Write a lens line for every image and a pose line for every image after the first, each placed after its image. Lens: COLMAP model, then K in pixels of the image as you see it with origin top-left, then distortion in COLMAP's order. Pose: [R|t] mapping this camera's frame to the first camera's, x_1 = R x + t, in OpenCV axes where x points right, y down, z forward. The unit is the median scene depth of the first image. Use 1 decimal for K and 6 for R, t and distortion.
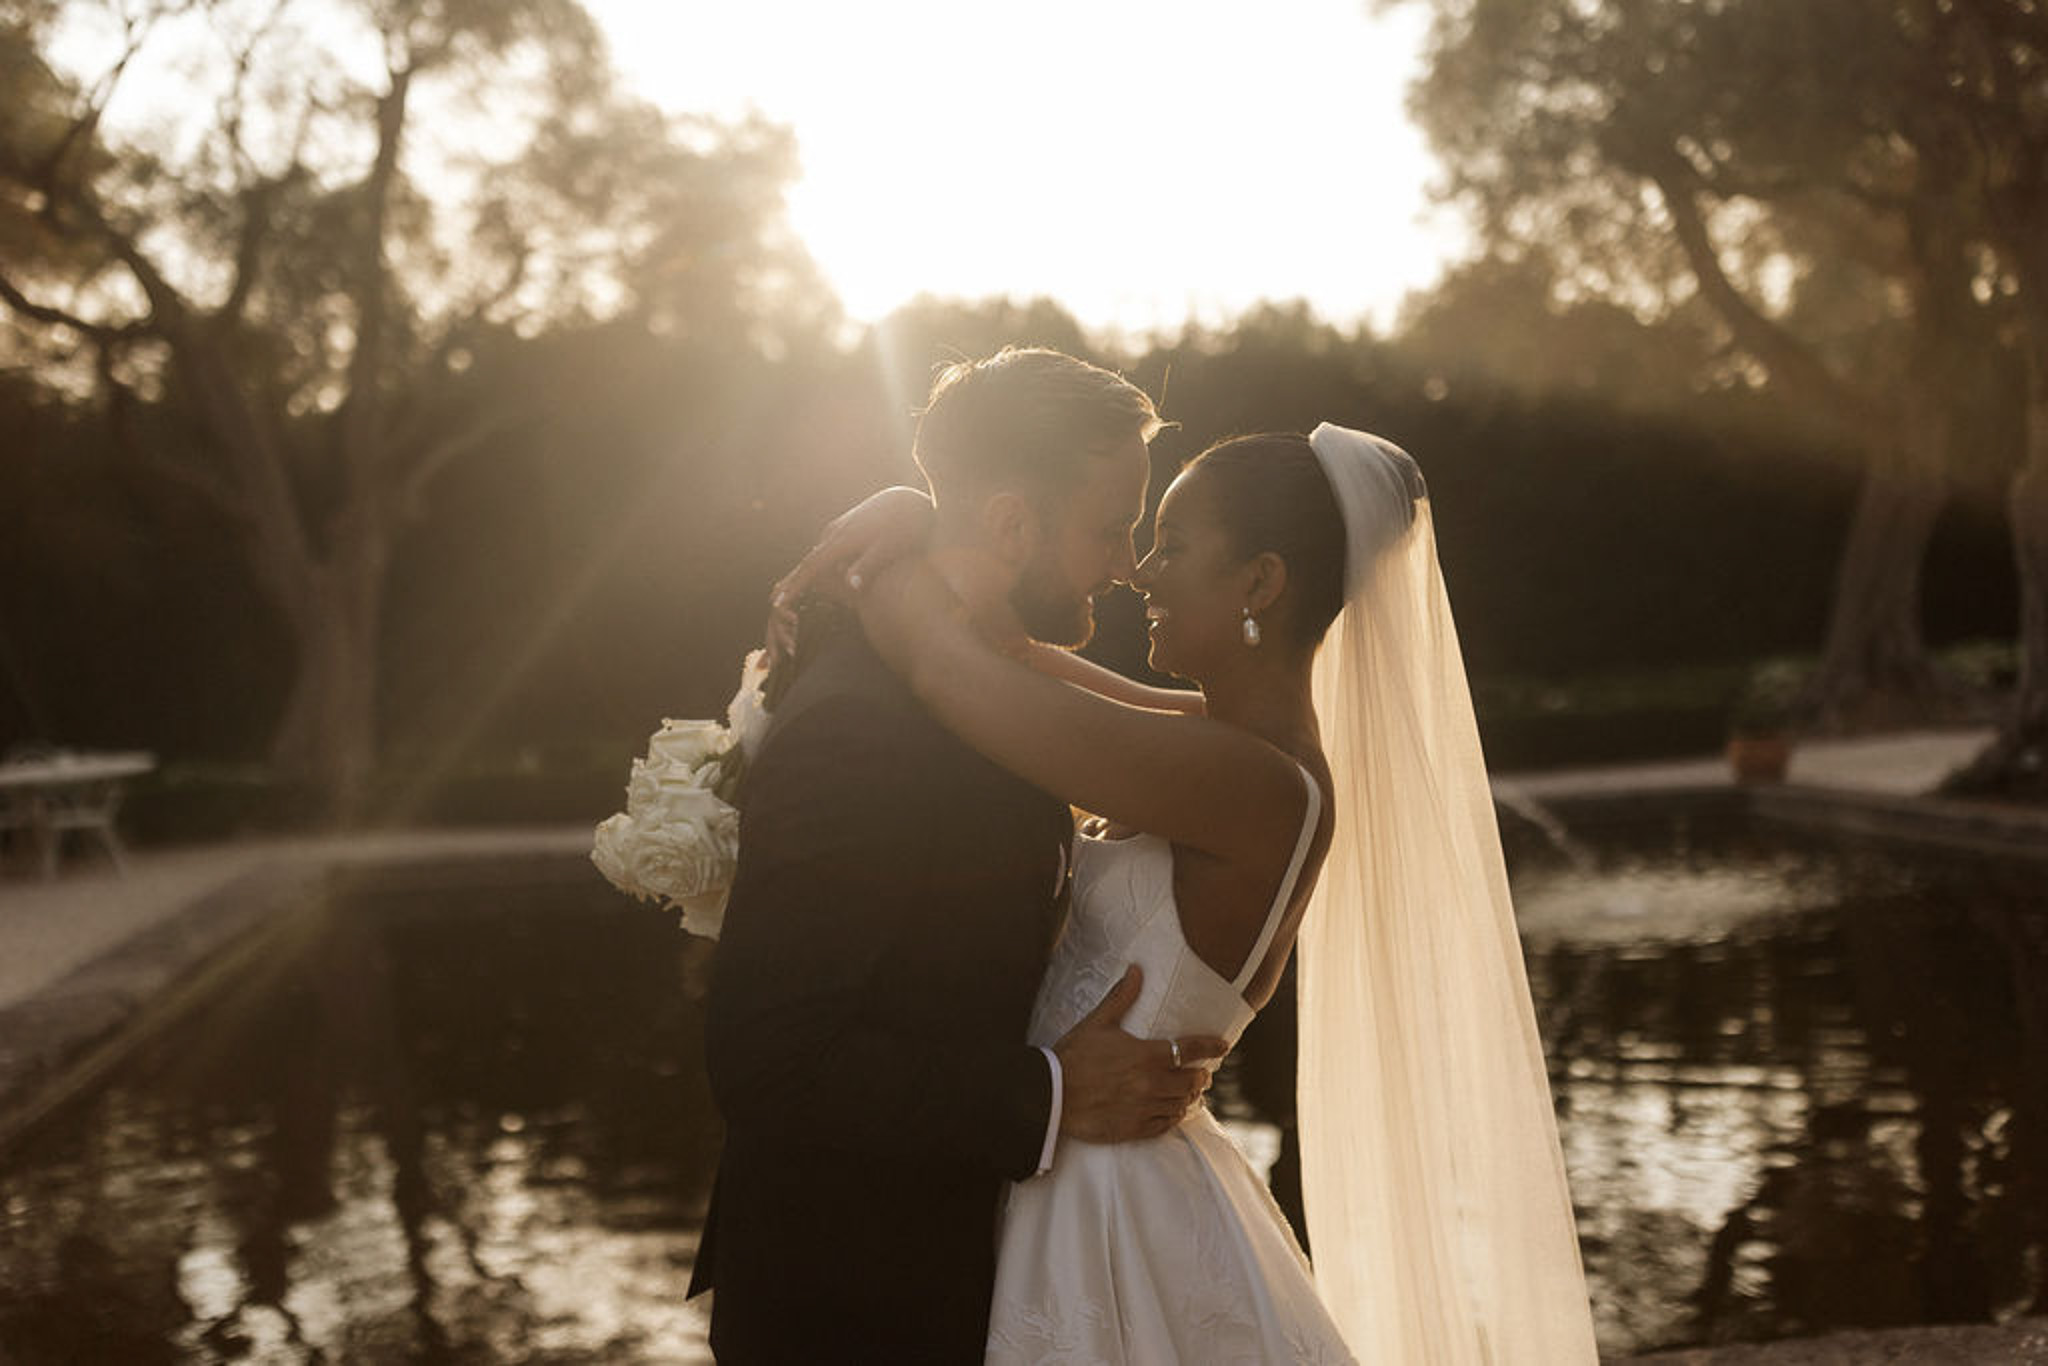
lens RADIAL K [[2064.0, 0, 1024.0], [0, 2064.0, 683.0], [0, 0, 1]] dist [-0.010802, -0.003058]
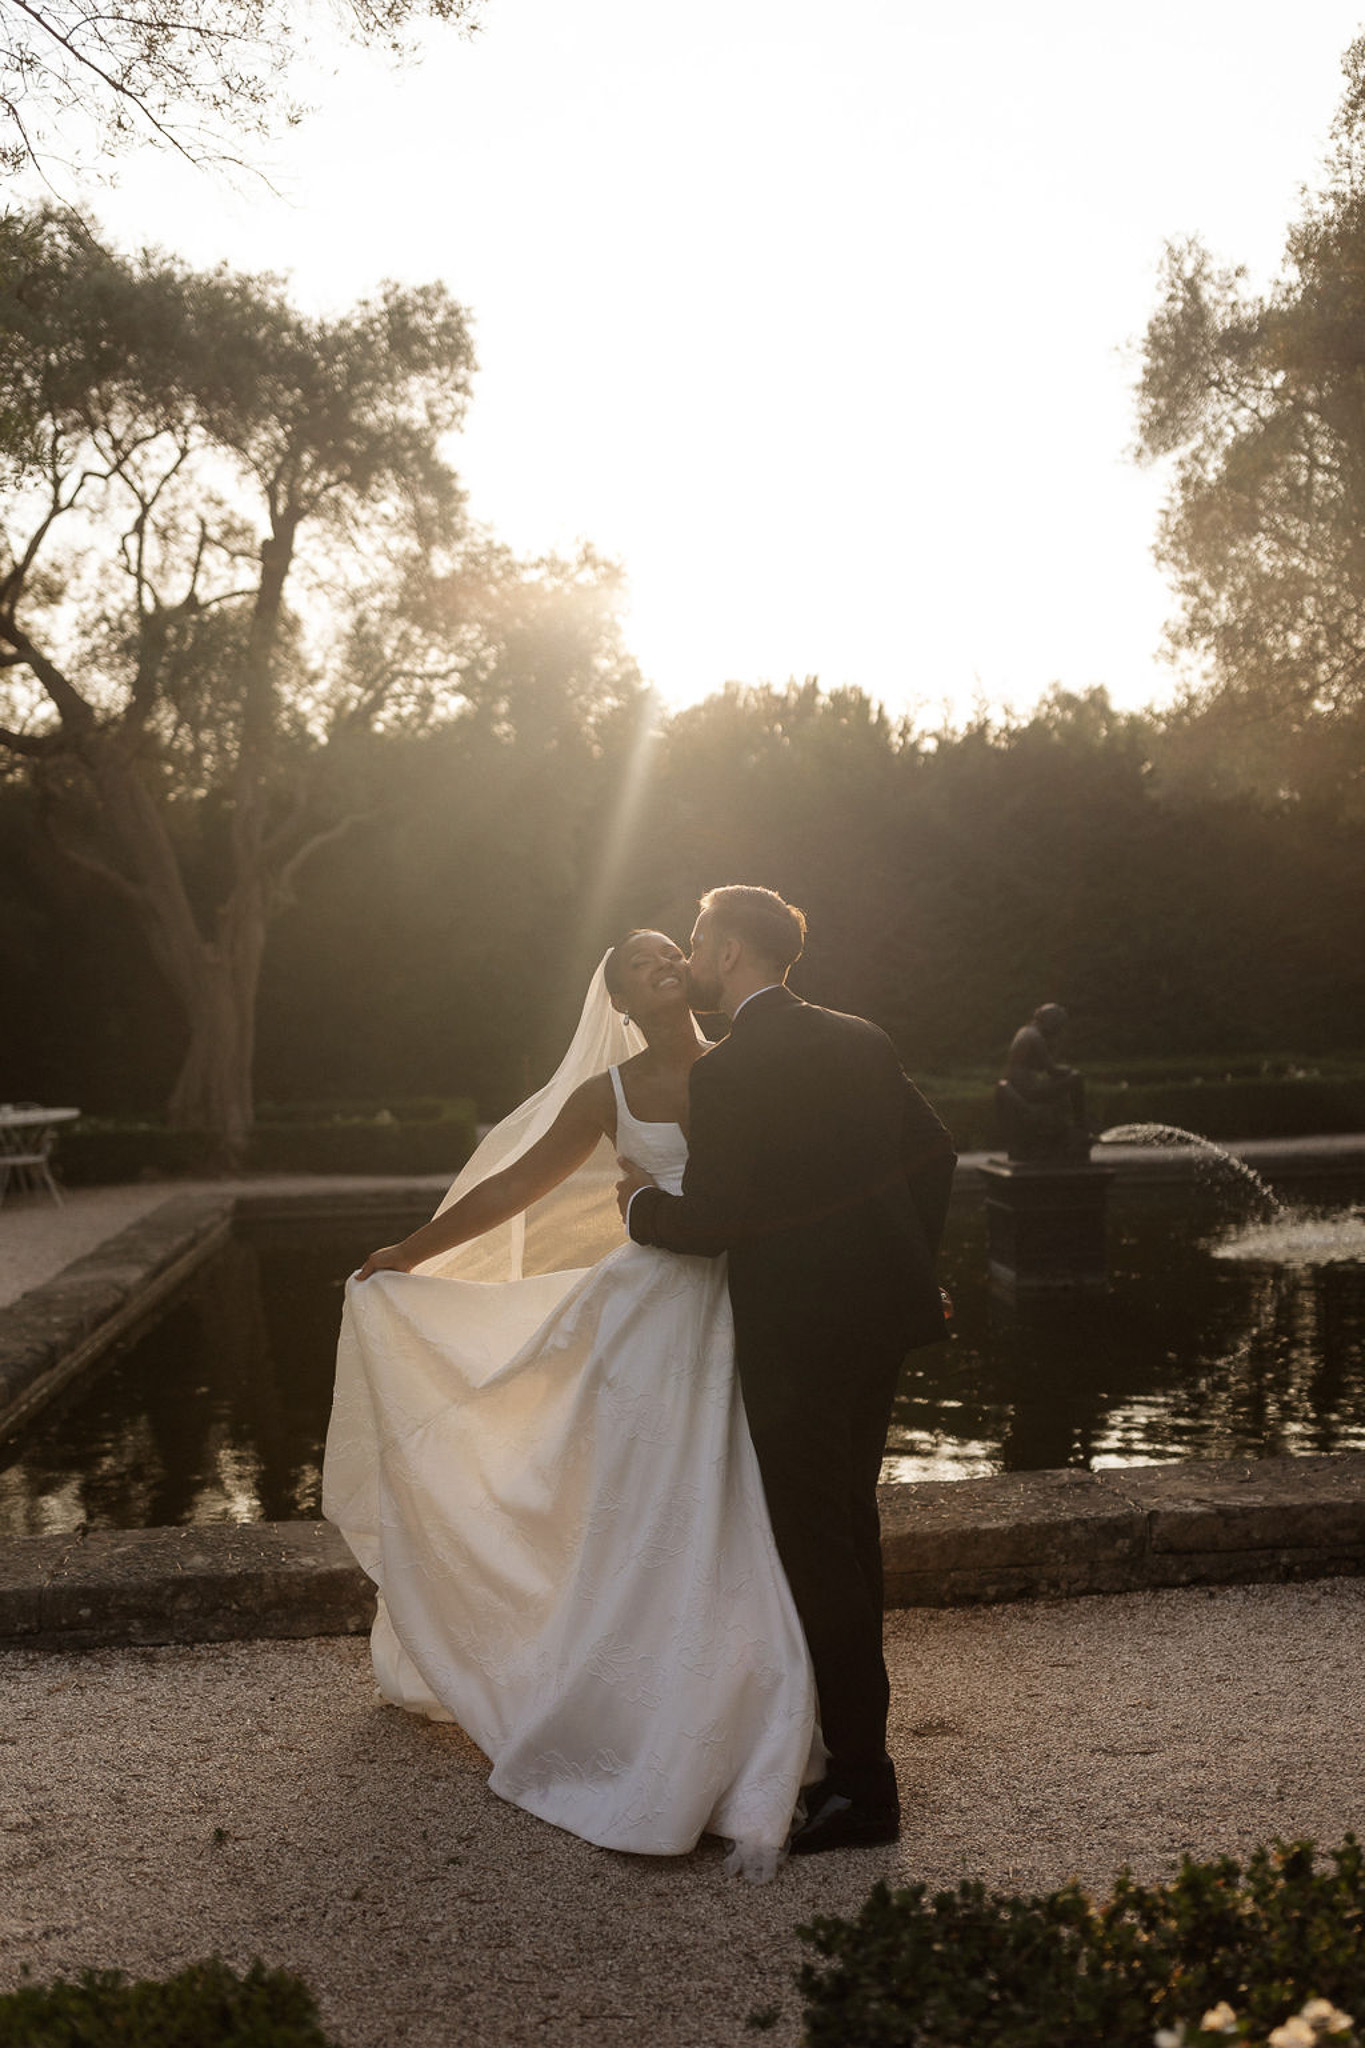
lens RADIAL K [[2064.0, 0, 682.5], [0, 2064.0, 1024.0], [0, 0, 1]] dist [-0.010802, -0.003058]
pose [[0.997263, 0.012055, -0.072949, 0.007661], [-0.012985, 0.999840, -0.012298, -0.001364], [0.072789, 0.013211, 0.997260, -0.131960]]
